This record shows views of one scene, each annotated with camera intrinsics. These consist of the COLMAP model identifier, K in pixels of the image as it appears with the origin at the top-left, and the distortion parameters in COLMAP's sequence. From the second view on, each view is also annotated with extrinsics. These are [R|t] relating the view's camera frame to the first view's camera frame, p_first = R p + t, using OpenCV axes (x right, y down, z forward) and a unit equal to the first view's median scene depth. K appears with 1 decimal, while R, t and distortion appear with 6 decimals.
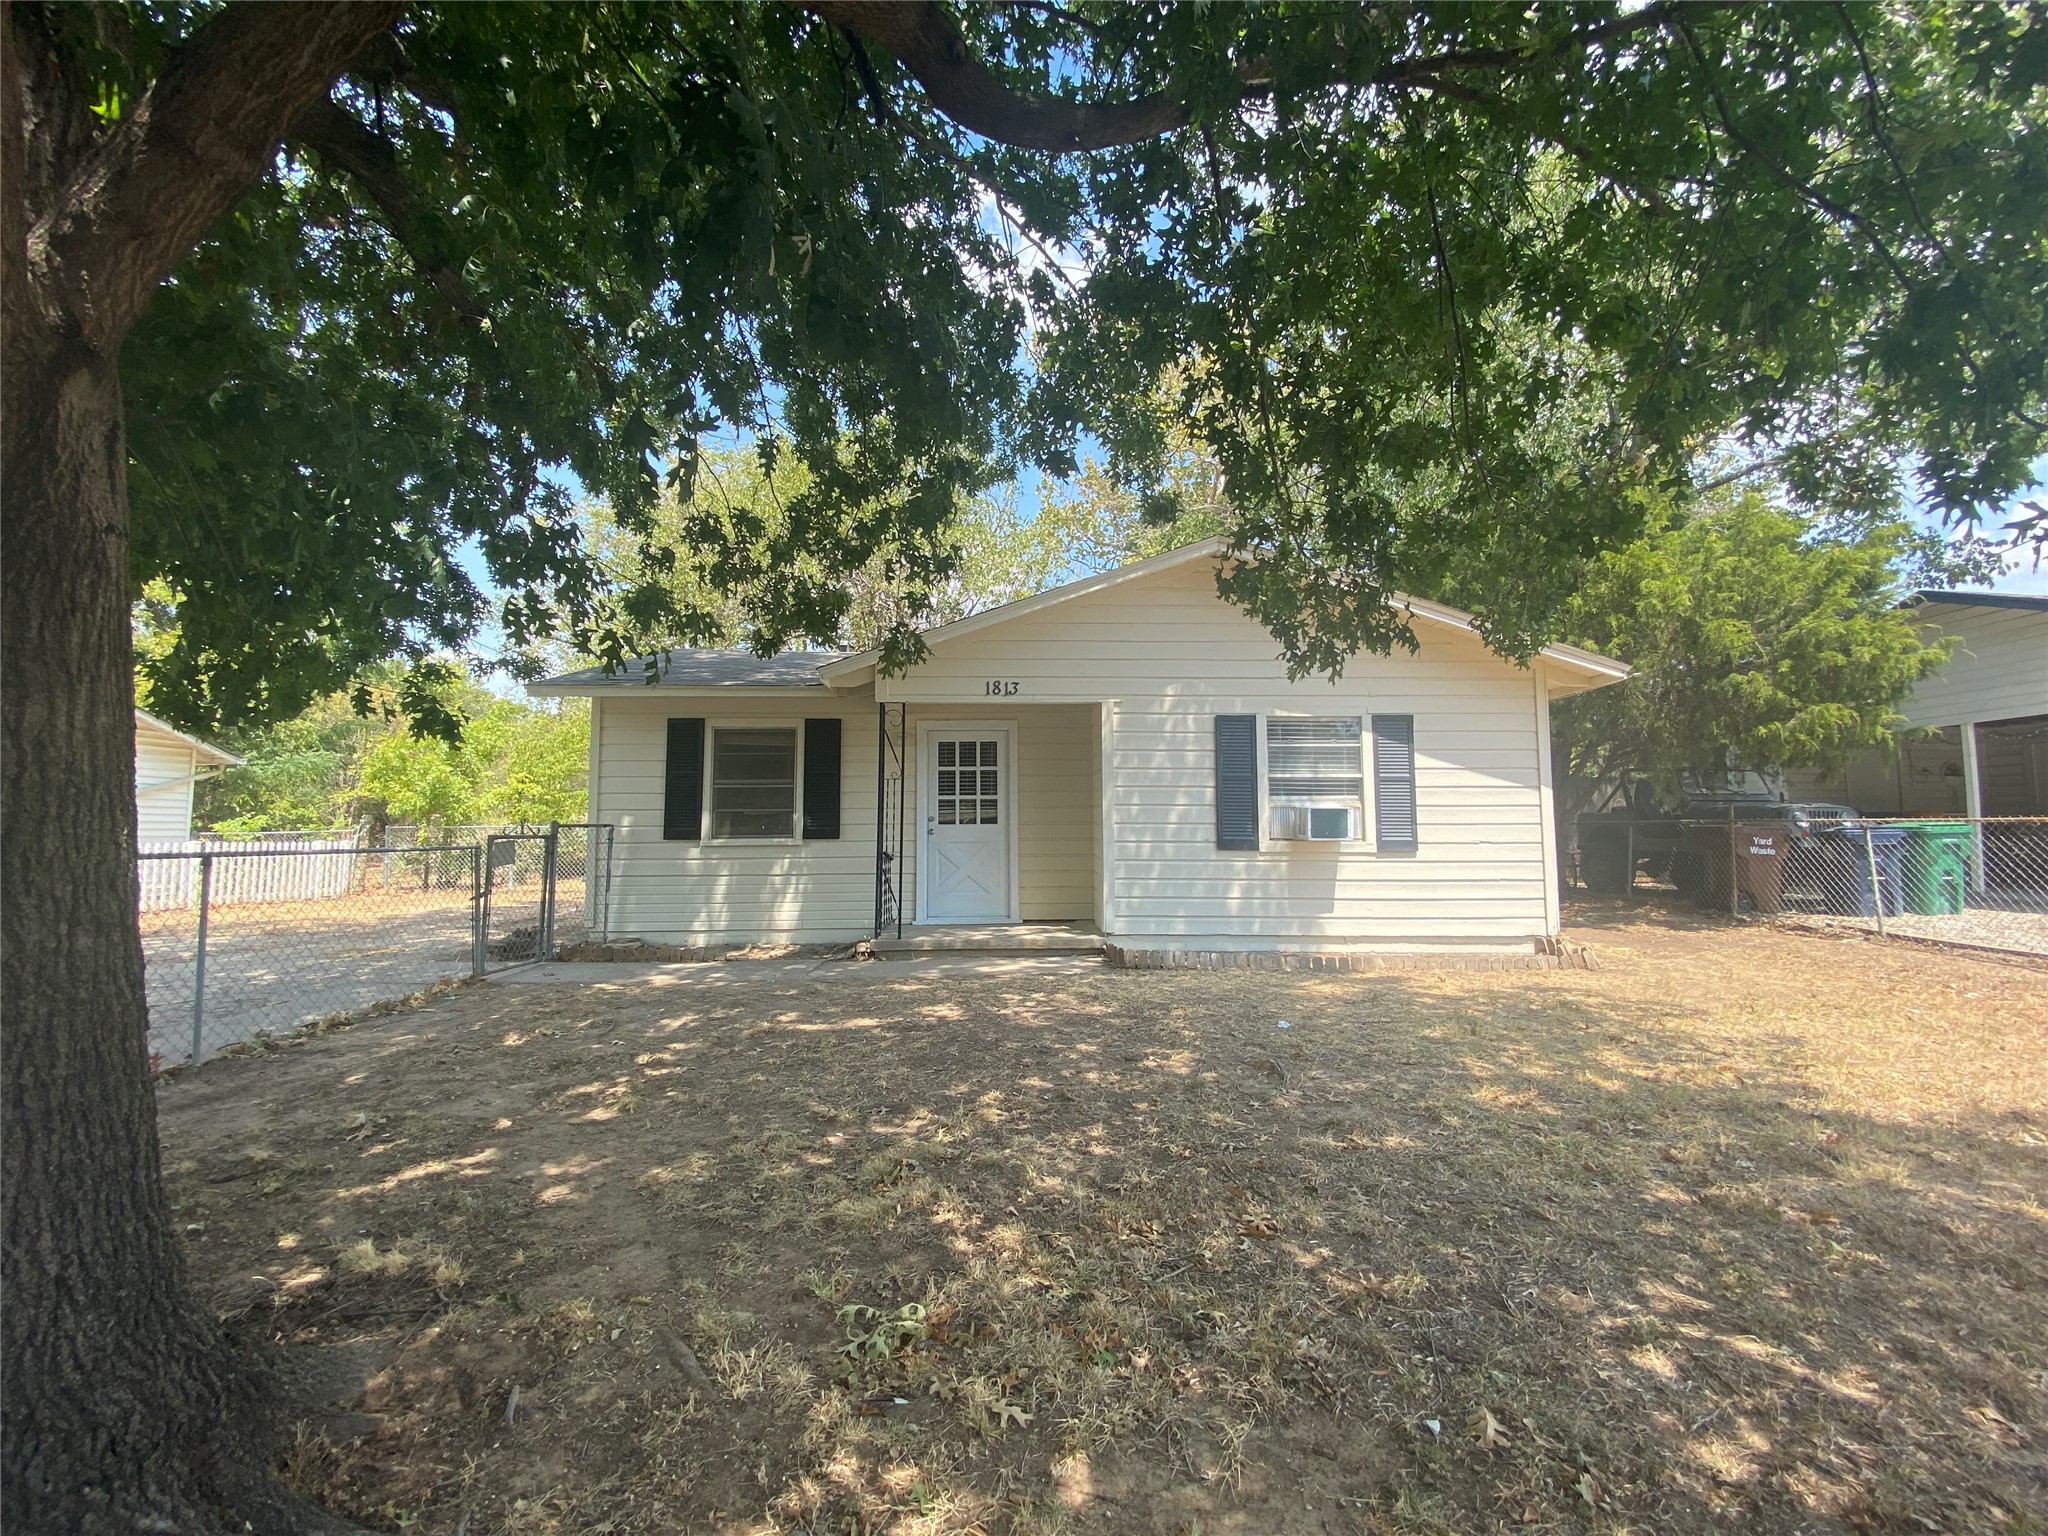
lens RADIAL K [[856.0, 0, 1026.5], [0, 856.0, 764.1], [0, 0, 1]] dist [0.037254, -0.032771]
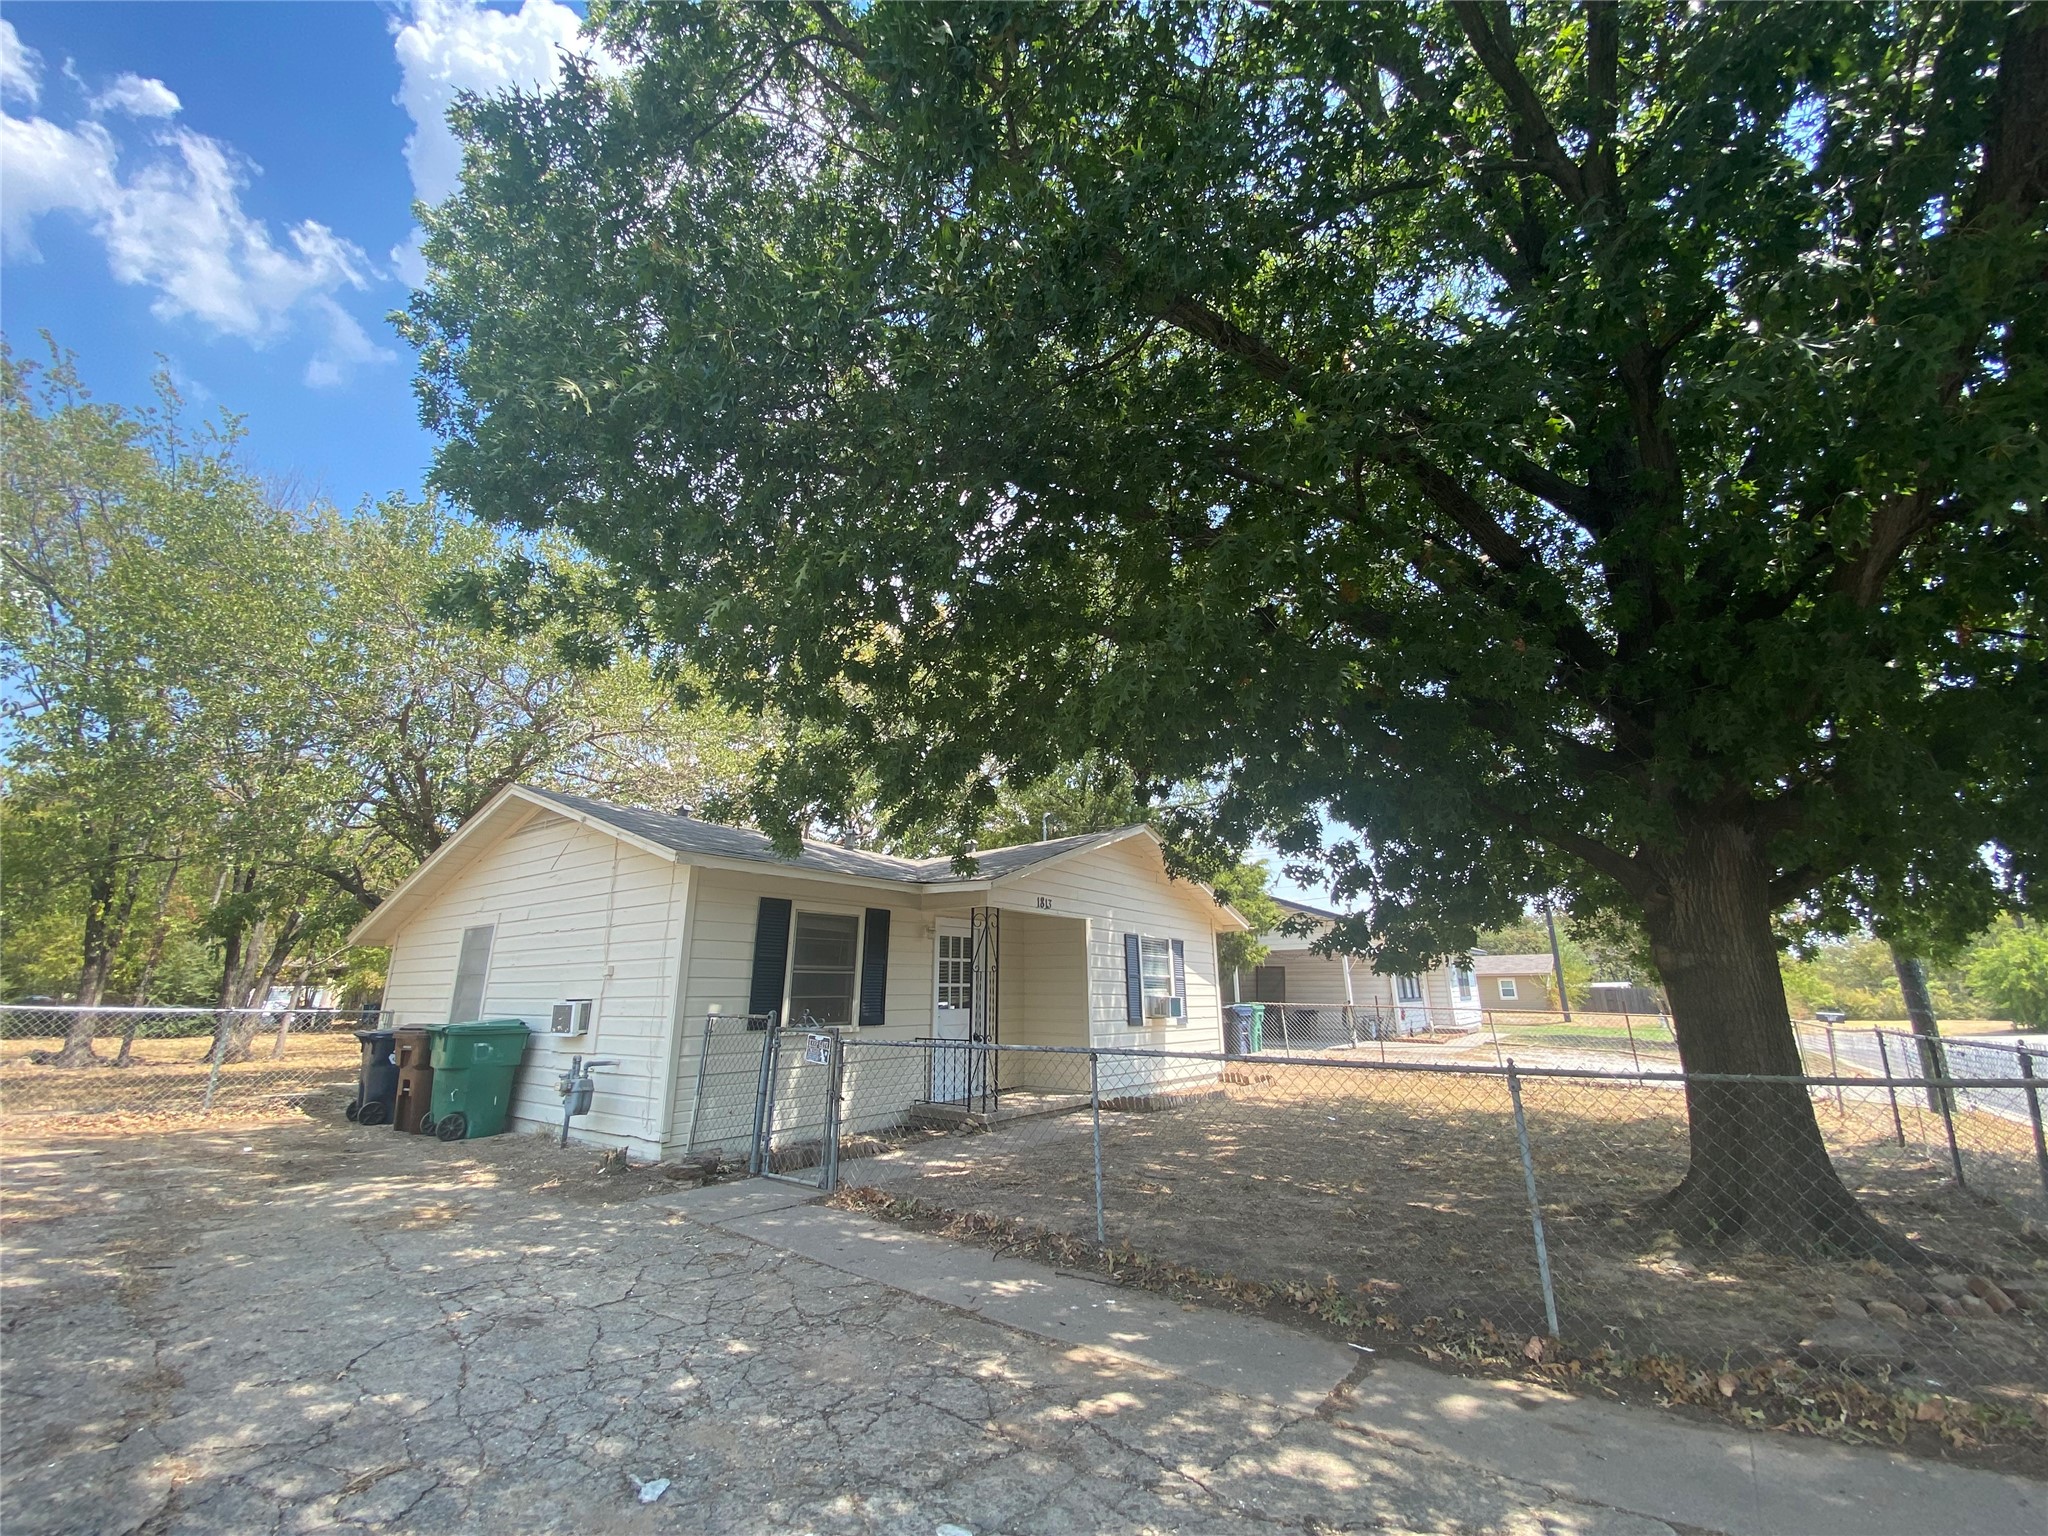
lens RADIAL K [[818.9, 0, 1024.0], [0, 818.9, 768.0], [0, 0, 1]] dist [0.049073, -0.040293]
pose [[0.625052, 0.207923, 0.752382, -1.816338], [-0.060176, 0.973838, -0.219132, -0.020247], [-0.778260, 0.091693, 0.621211, 0.386333]]
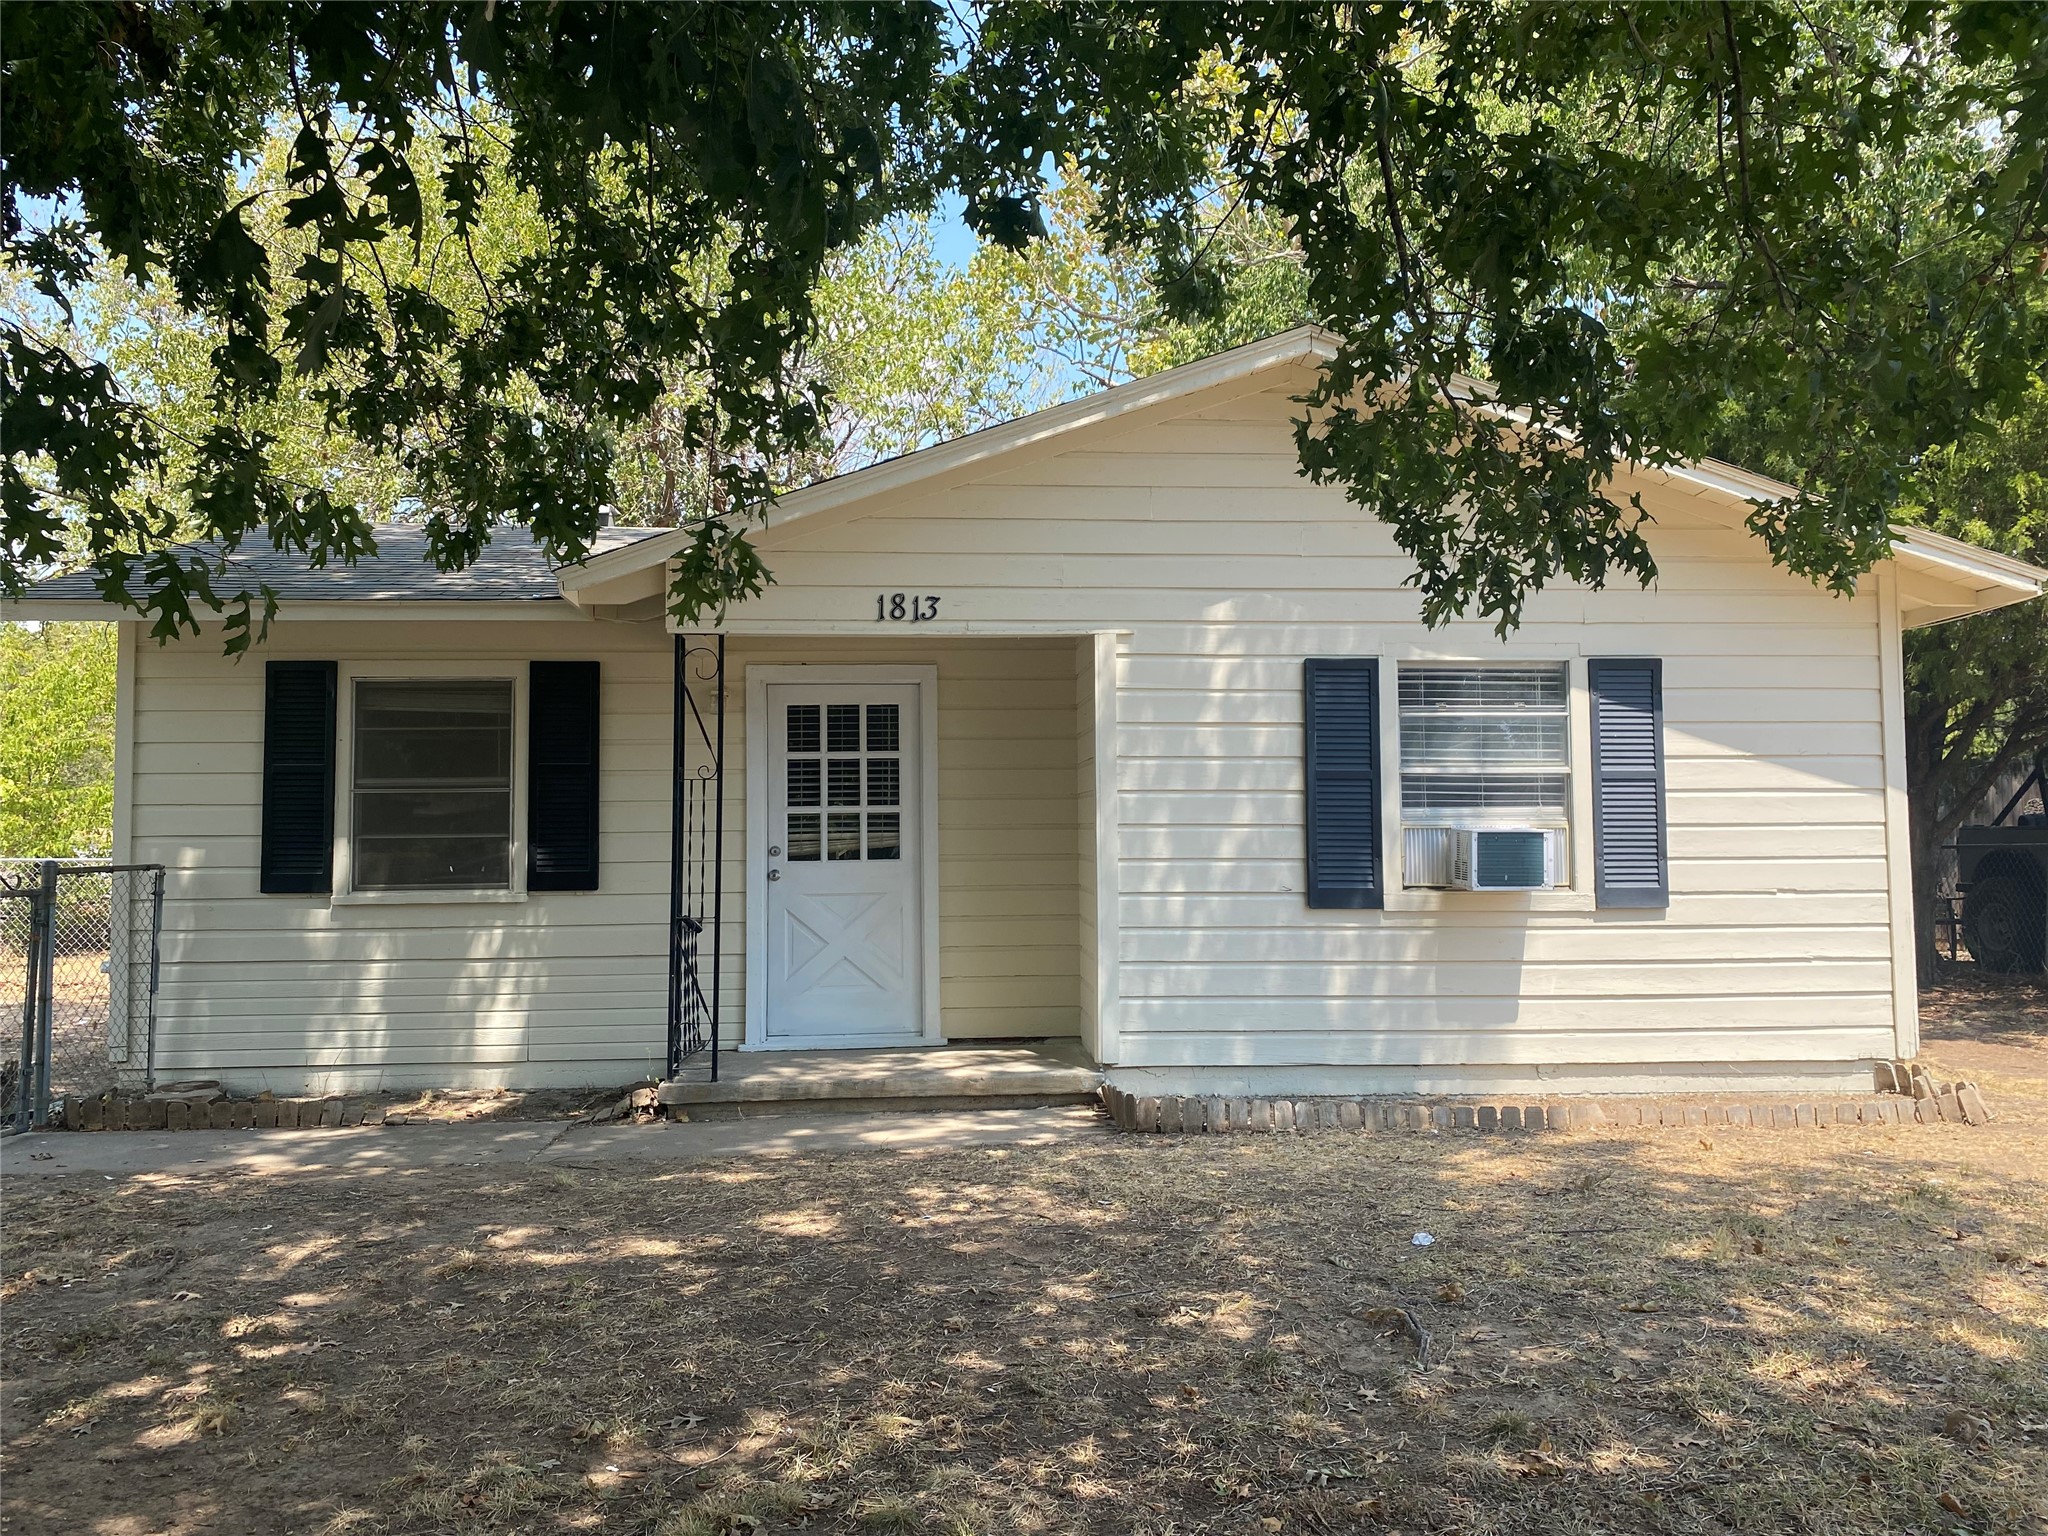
lens RADIAL K [[1618.0, 0, 1024.0], [0, 1618.0, 768.0], [0, 0, 1]] dist [0.013675, 0.011486]
pose [[0.999031, -0.005743, 0.043631, 0.000286], [0.004705, 0.999704, 0.023863, -0.020947], [-0.043755, -0.023635, 0.998763, -0.014775]]
